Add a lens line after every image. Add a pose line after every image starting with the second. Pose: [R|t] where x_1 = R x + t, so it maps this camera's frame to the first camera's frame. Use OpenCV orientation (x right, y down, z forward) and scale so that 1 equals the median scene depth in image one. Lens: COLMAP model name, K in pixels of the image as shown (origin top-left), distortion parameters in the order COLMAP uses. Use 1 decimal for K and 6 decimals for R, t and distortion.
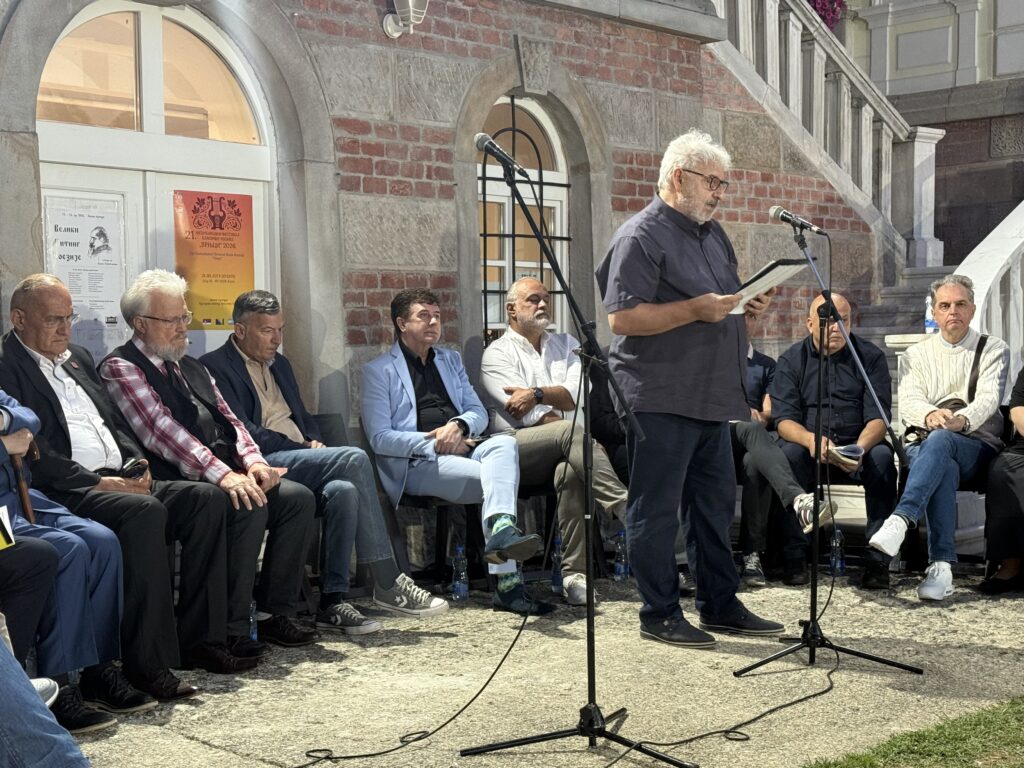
lens RADIAL K [[1557.5, 0, 512.0], [0, 1557.5, 384.0], [0, 0, 1]] dist [0.150850, -0.031273]
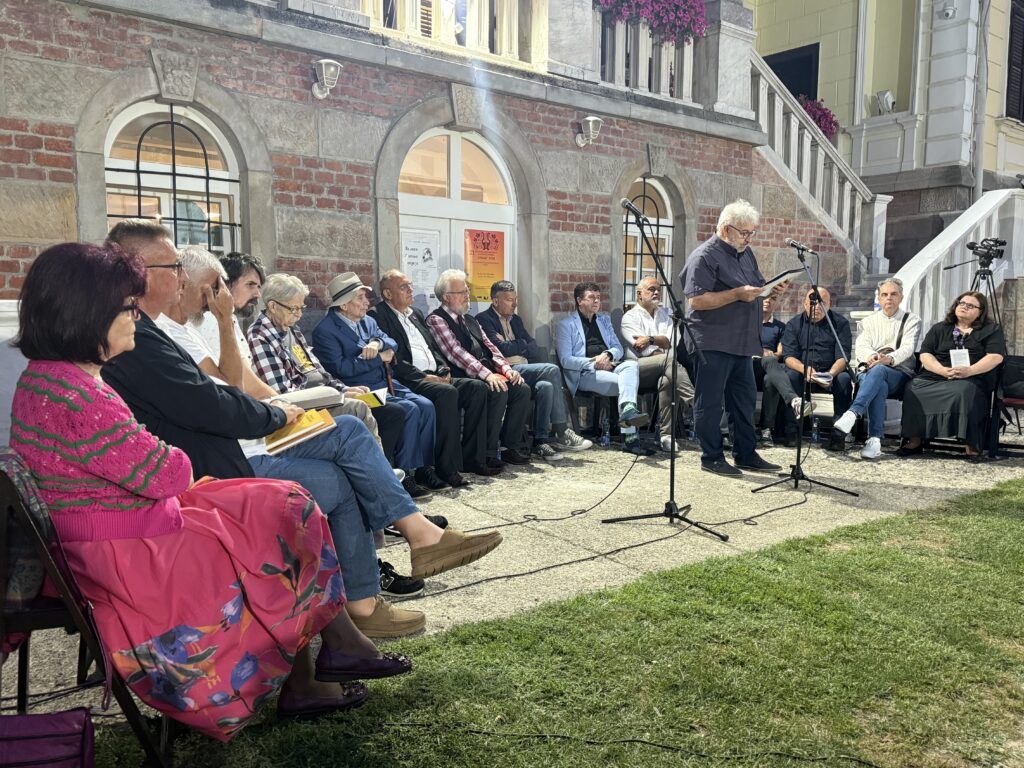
lens RADIAL K [[824.4, 0, 512.0], [0, 824.4, 384.0], [0, 0, 1]] dist [0.186329, -0.369669]
pose [[0.988092, 0.035792, -0.149643, 0.002689], [-0.026611, 0.997664, 0.062915, 0.001489], [0.151546, -0.058184, 0.986736, -0.012753]]
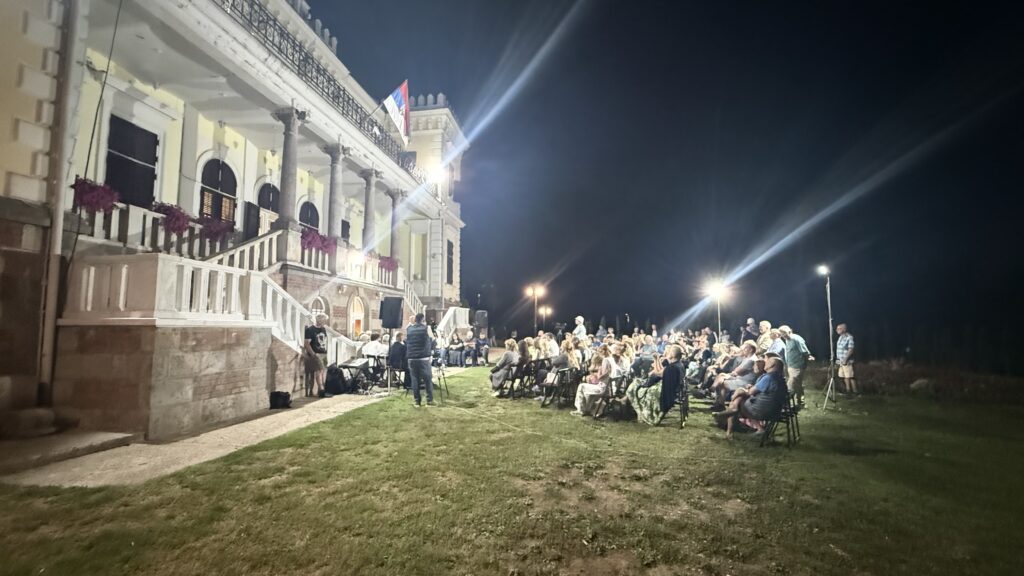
lens RADIAL K [[430.8, 0, 512.0], [0, 430.8, 288.0], [0, 0, 1]] dist [-0.000503, 0.000003]
pose [[0.823196, 0.062291, 0.564330, -0.818208], [0.010027, 0.992213, -0.124147, -0.002900], [-0.567669, 0.107856, 0.816161, -1.259663]]
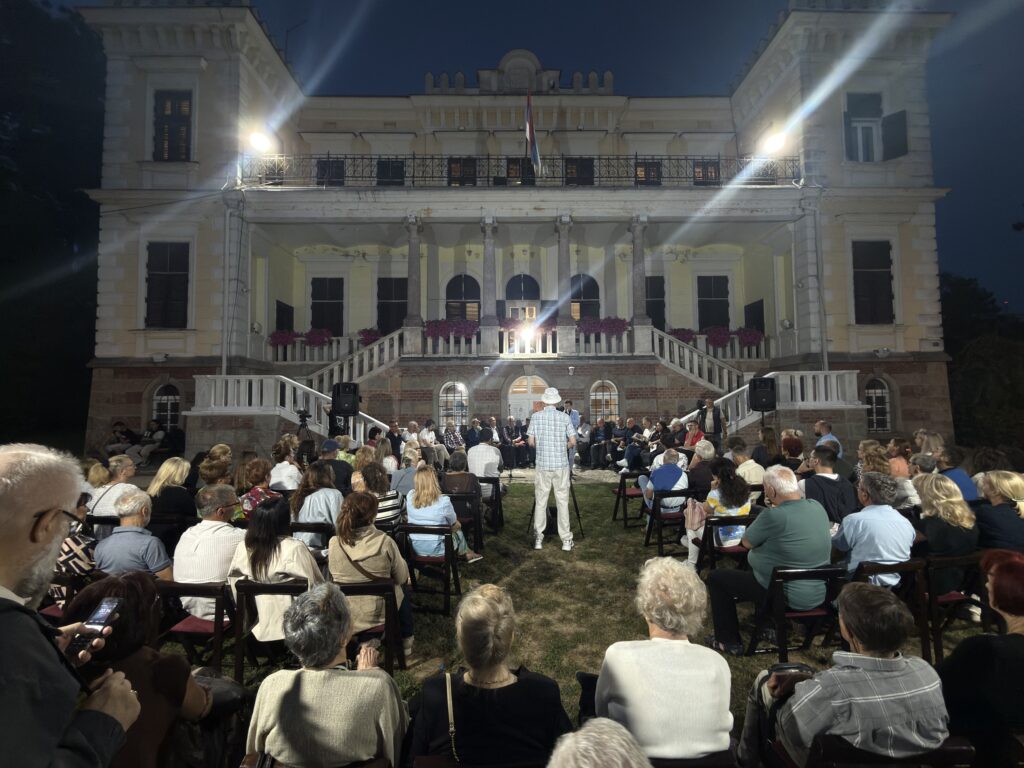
lens RADIAL K [[431.7, 0, 512.0], [0, 431.7, 384.0], [0, 0, 1]] dist [-0.001659, 0.000171]
pose [[0.705129, -0.030612, -0.708418, 1.087689], [-0.020245, 0.997791, -0.063267, -0.081479], [0.708790, 0.058953, 0.702952, -0.405173]]
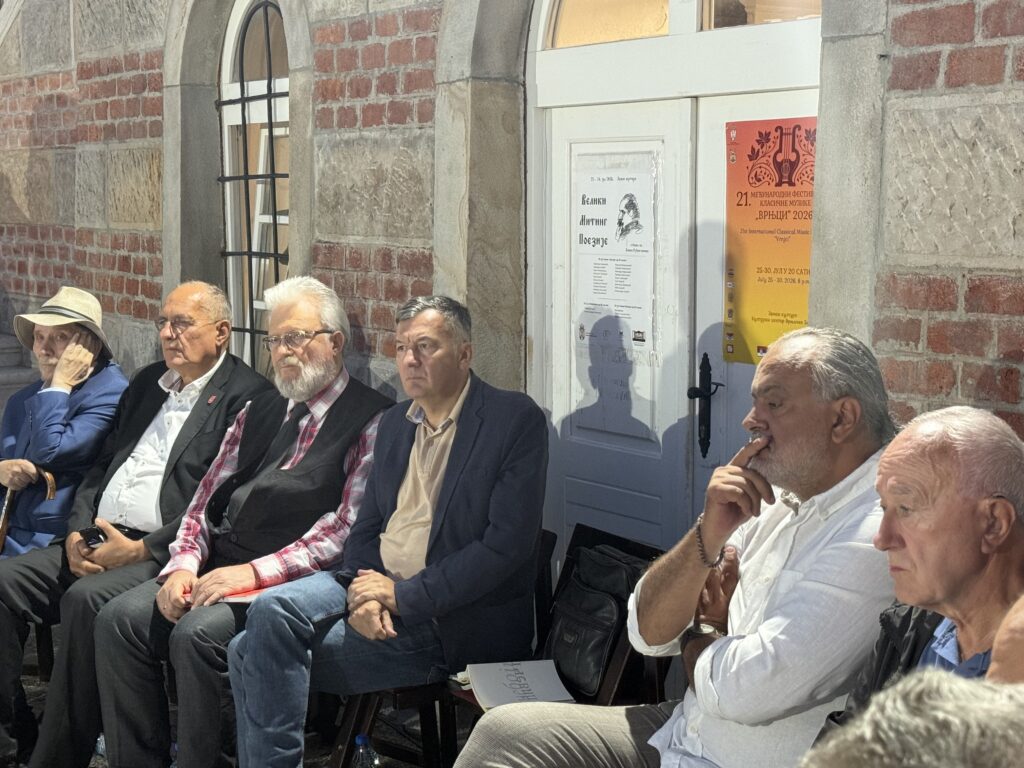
lens RADIAL K [[1624.3, 0, 512.0], [0, 1624.3, 384.0], [0, 0, 1]] dist [0.132553, 0.004162]
pose [[-0.181904, 0.125308, -0.975299, 0.416549], [-0.025365, 0.990919, 0.132045, -0.108537], [0.982989, 0.048758, -0.177073, 1.064680]]
